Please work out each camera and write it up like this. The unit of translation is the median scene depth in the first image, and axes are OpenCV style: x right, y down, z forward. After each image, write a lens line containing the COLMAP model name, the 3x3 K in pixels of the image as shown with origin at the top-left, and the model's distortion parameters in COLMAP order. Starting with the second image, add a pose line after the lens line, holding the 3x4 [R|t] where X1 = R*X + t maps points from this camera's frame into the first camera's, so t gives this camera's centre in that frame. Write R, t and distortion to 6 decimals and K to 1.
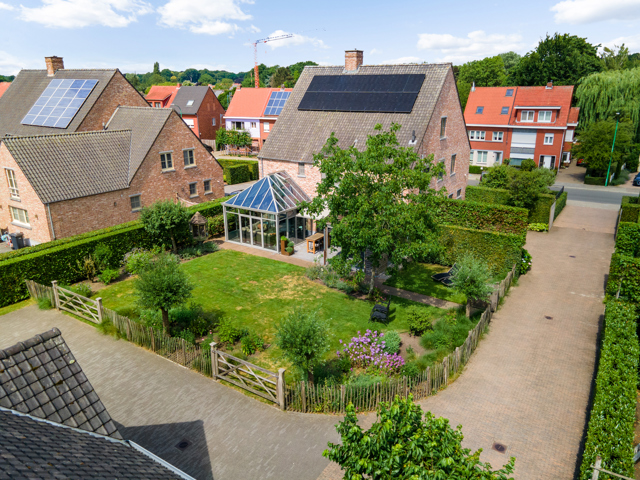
lens RADIAL K [[453.4, 0, 320.0], [0, 453.4, 240.0], [0, 0, 1]] dist [0.004416, 0.004951]
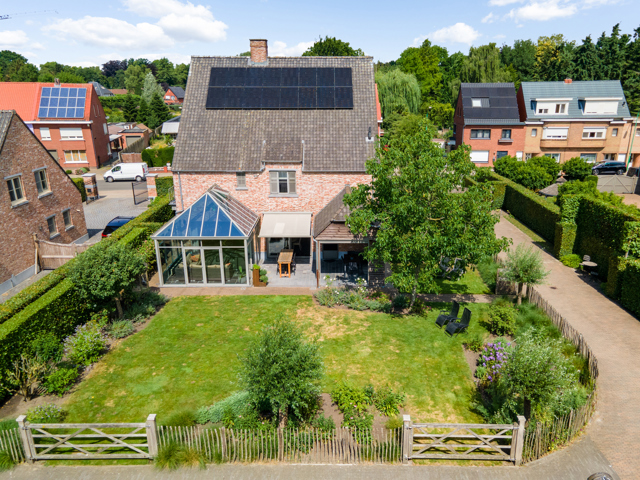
lens RADIAL K [[466.9, 0, 334.5], [0, 466.9, 237.3], [0, 0, 1]] dist [0.008184, 0.004603]
pose [[0.845089, -0.166312, 0.508100, -0.344371], [0.169789, 0.984672, 0.039906, -0.059107], [-0.506949, 0.052546, 0.860373, 0.188782]]
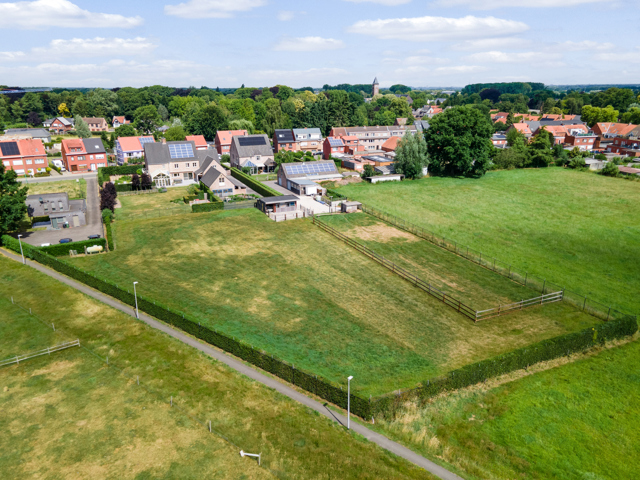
lens RADIAL K [[453.4, 0, 320.0], [0, 453.4, 240.0], [0, 0, 1]] dist [0.004416, 0.004951]
pose [[0.544023, -0.265163, 0.796070, -3.612791], [0.261288, 0.955116, 0.139579, 0.187891], [-0.797350, 0.132069, 0.588889, -2.229734]]
